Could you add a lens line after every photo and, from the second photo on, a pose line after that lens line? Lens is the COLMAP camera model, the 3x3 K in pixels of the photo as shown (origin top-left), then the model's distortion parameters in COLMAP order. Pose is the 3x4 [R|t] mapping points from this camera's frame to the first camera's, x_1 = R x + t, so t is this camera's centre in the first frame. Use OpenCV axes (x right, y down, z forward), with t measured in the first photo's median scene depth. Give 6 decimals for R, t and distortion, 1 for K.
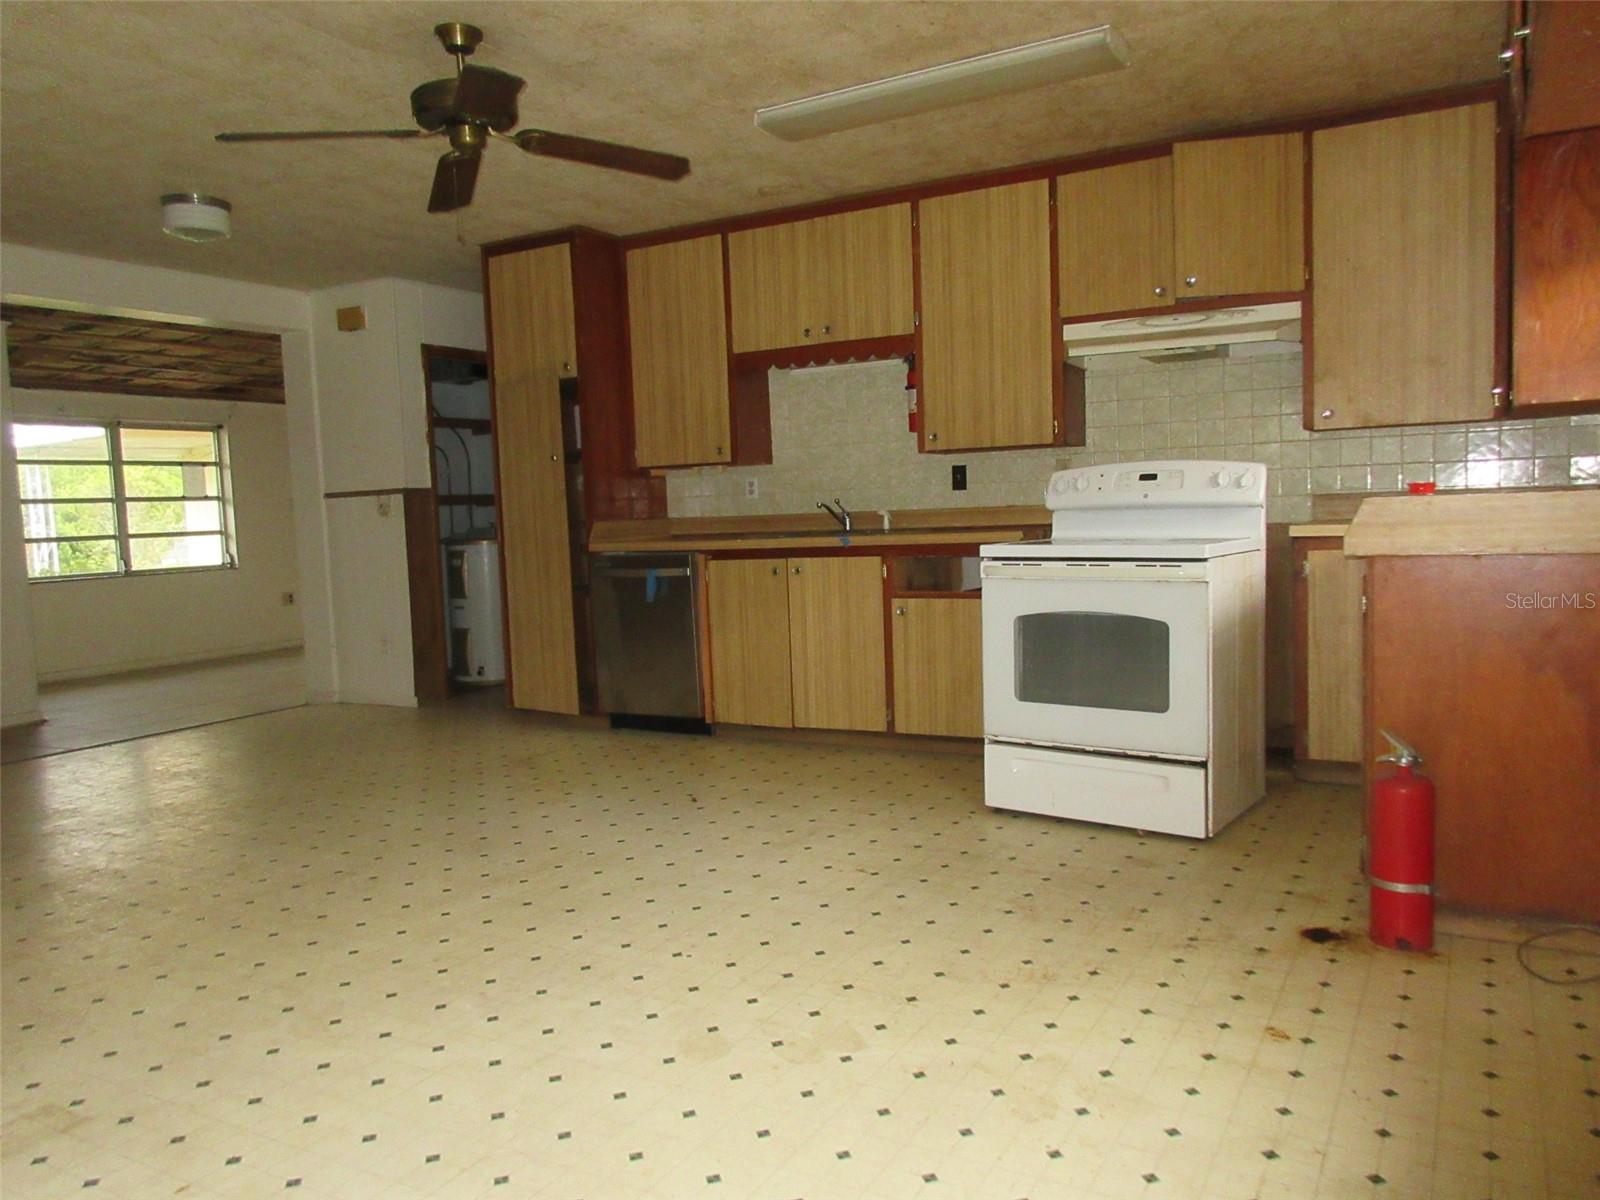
lens RADIAL K [[1182.4, 0, 800.0], [0, 1182.4, 600.0], [0, 0, 1]] dist [0.000050, -0.000373]
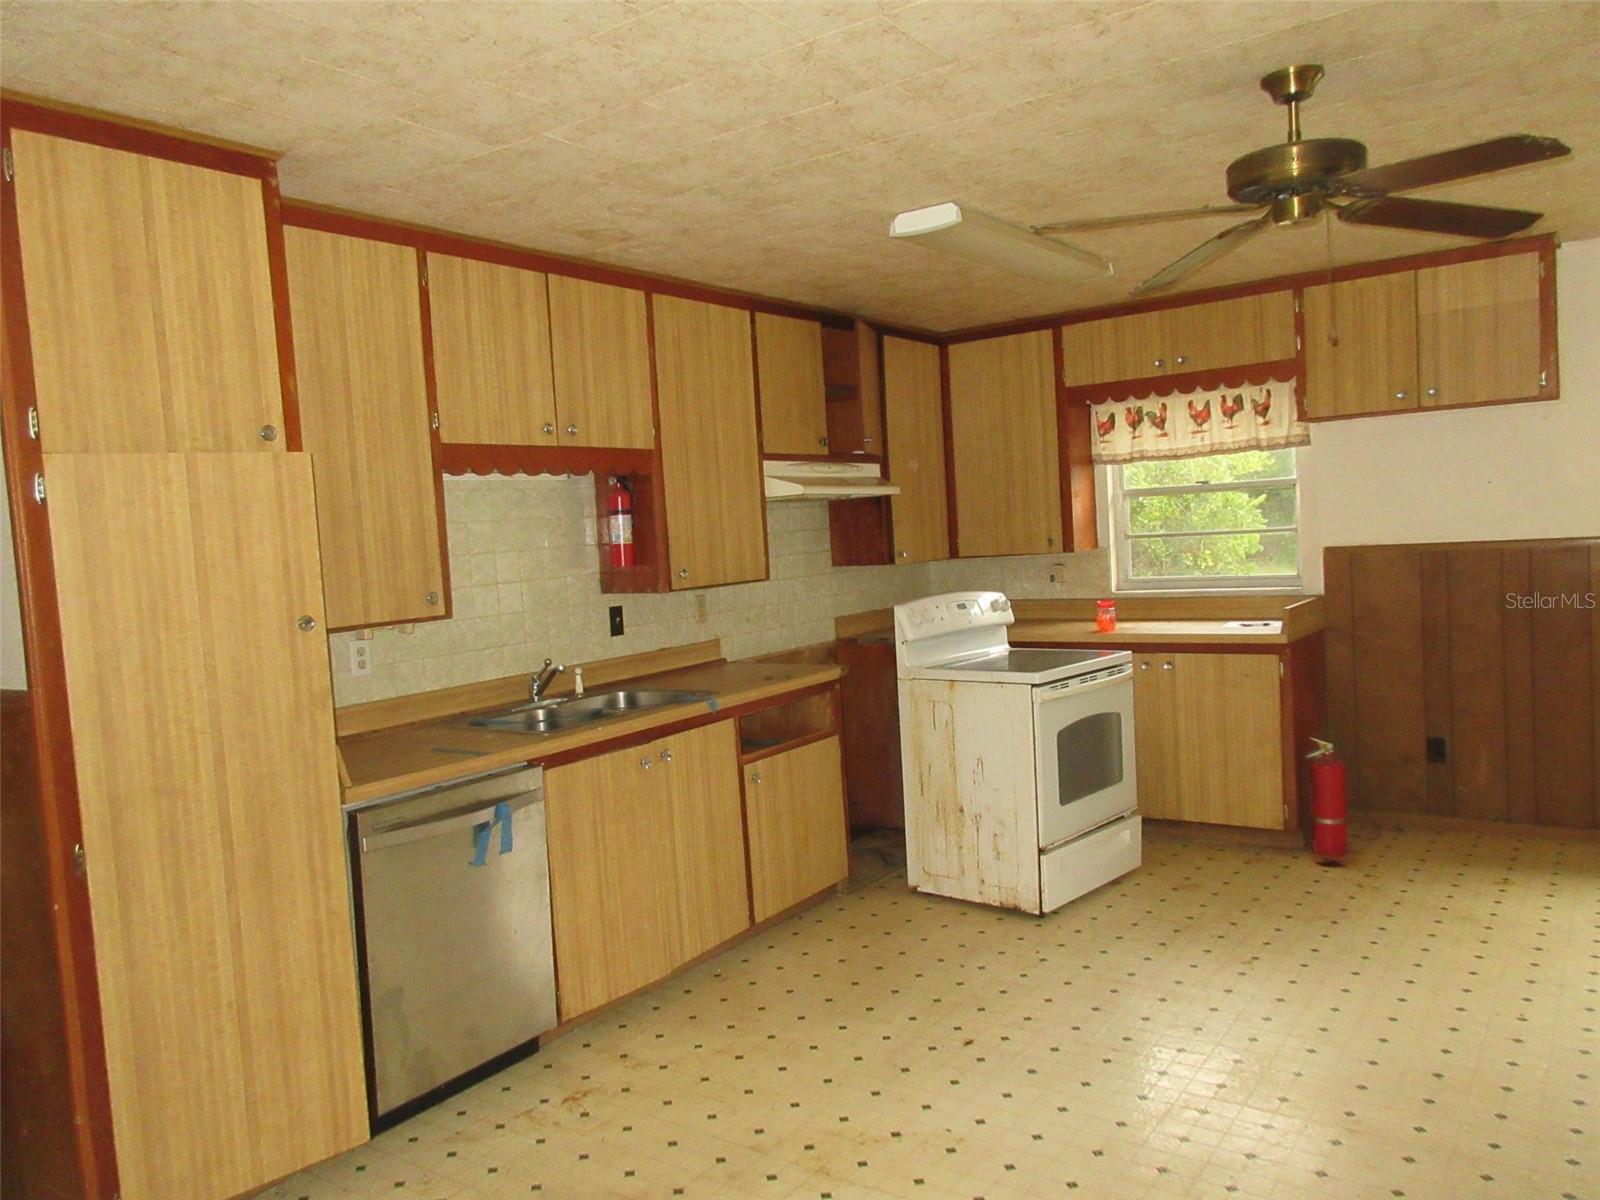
lens RADIAL K [[1182.4, 0, 800.0], [0, 1182.4, 600.0], [0, 0, 1]] dist [0.000050, -0.000373]
pose [[0.112840, -0.031773, 0.993105, -0.733160], [0.135533, 0.990639, 0.016294, -0.123487], [-0.984326, 0.132760, 0.116090, 0.837195]]
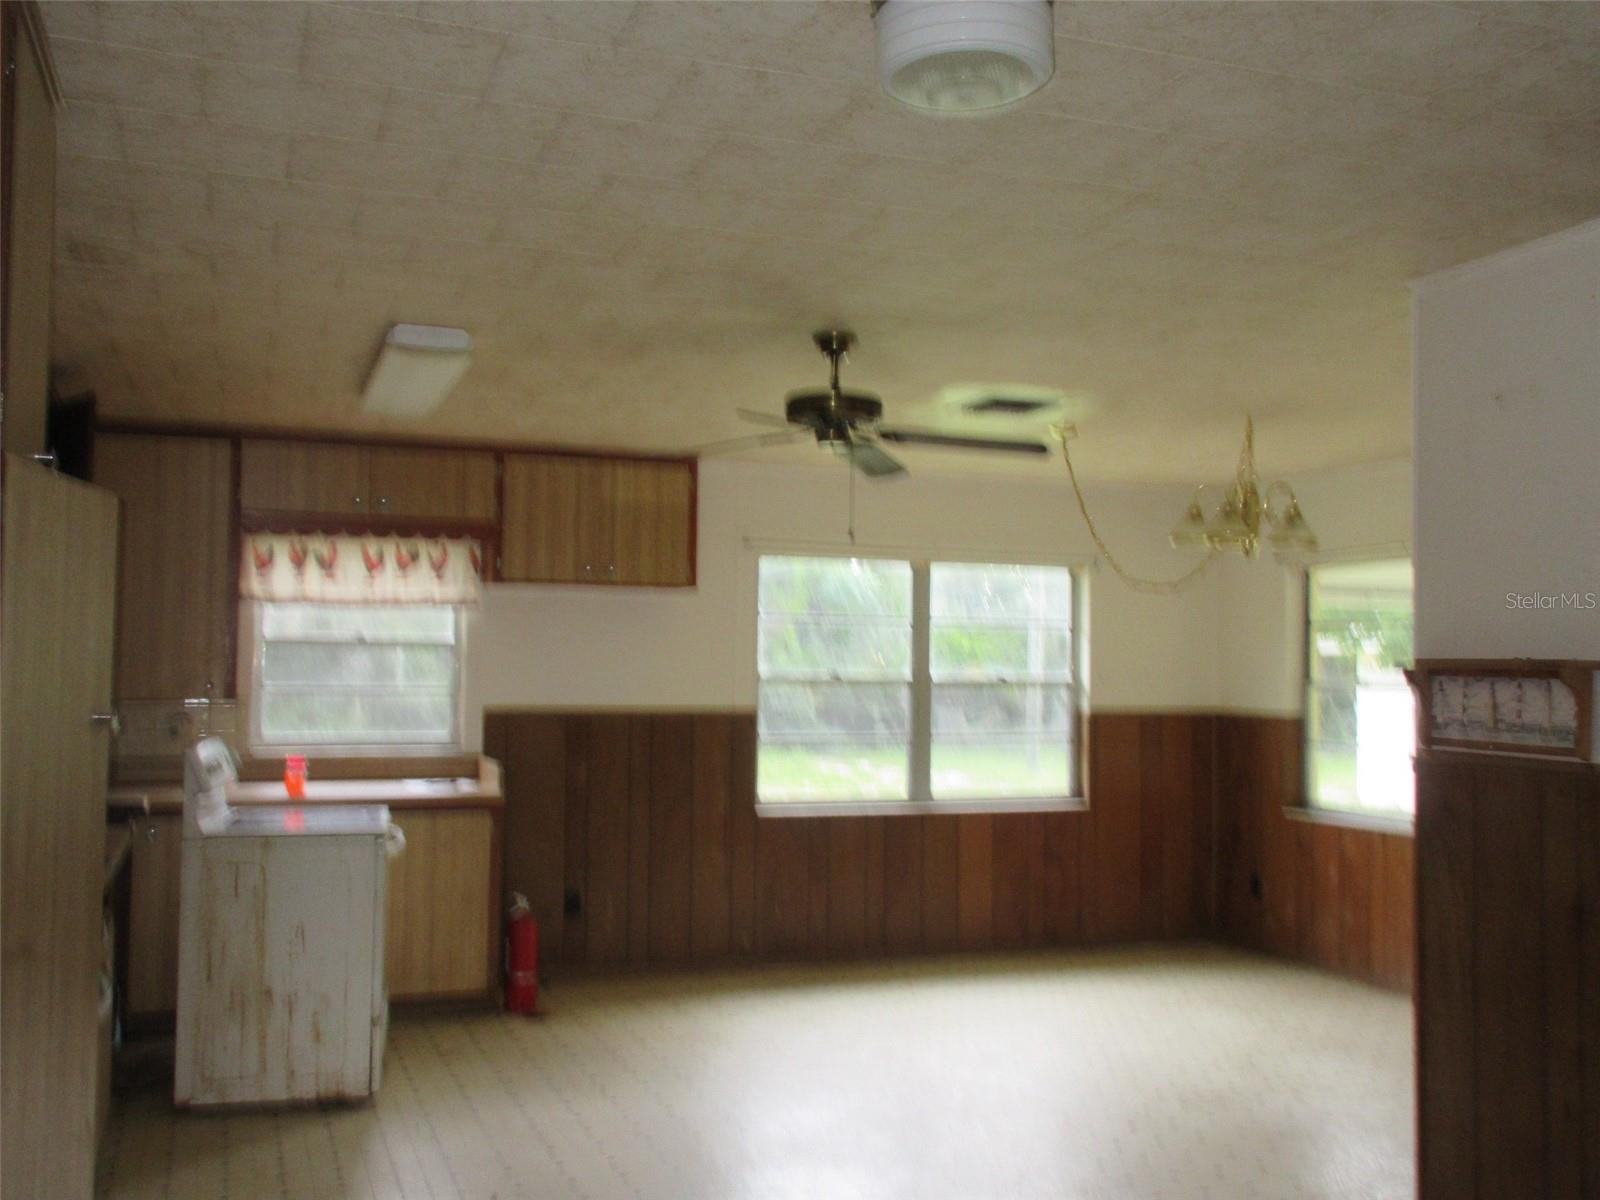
lens RADIAL K [[1547.1, 0, 800.0], [0, 1547.1, 600.0], [0, 0, 1]] dist [-0.002926, -0.004407]
pose [[-0.767458, 0.061357, 0.638157, -0.747739], [0.068276, 0.997571, -0.013804, -0.149035], [-0.637453, 0.032977, -0.769783, 1.375009]]
